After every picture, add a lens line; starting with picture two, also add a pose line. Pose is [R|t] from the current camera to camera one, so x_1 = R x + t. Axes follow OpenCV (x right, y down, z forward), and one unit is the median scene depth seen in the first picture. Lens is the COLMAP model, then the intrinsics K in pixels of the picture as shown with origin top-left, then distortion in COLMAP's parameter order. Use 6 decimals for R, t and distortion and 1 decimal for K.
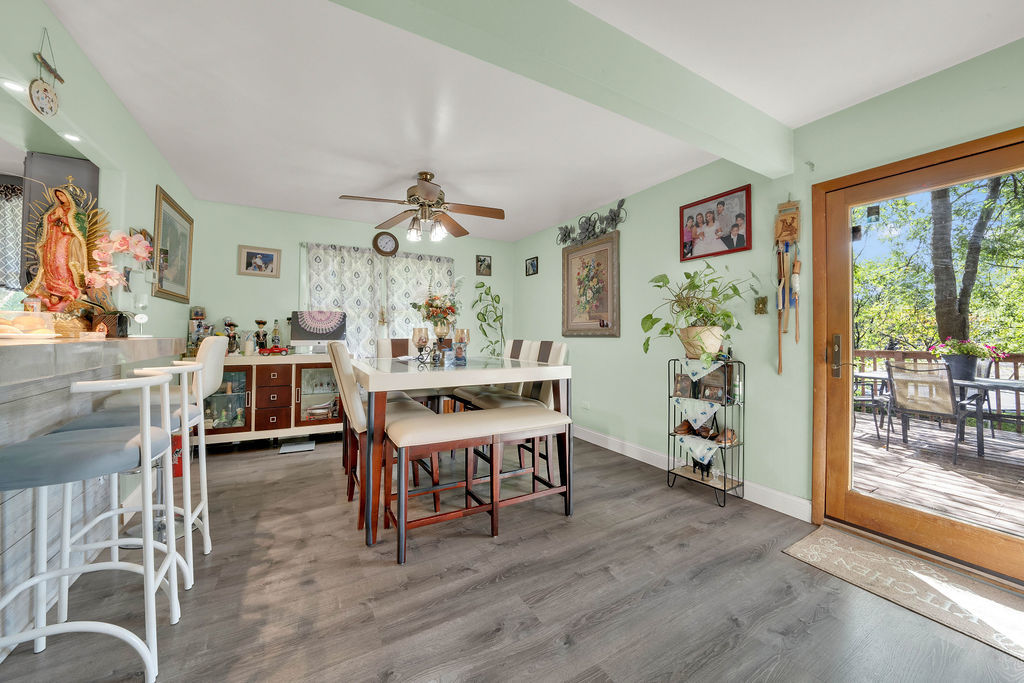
lens RADIAL K [[382.0, 0, 515.0], [0, 382.0, 328.3], [0, 0, 1]] dist [-0.018474, 0.000336]
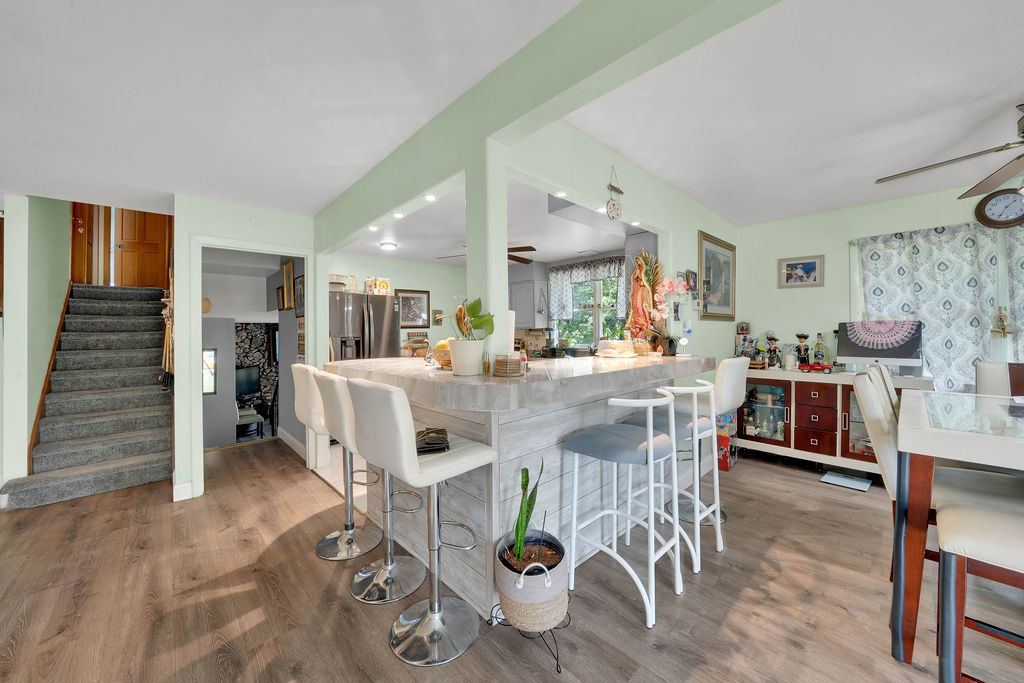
lens RADIAL K [[382.0, 0, 515.0], [0, 382.0, 328.3], [0, 0, 1]] dist [-0.018474, 0.000336]
pose [[0.228996, -0.006514, -0.973405, 0.103467], [0.021393, 0.999770, -0.001657, -0.057313], [0.973192, -0.020445, 0.229083, 0.094188]]
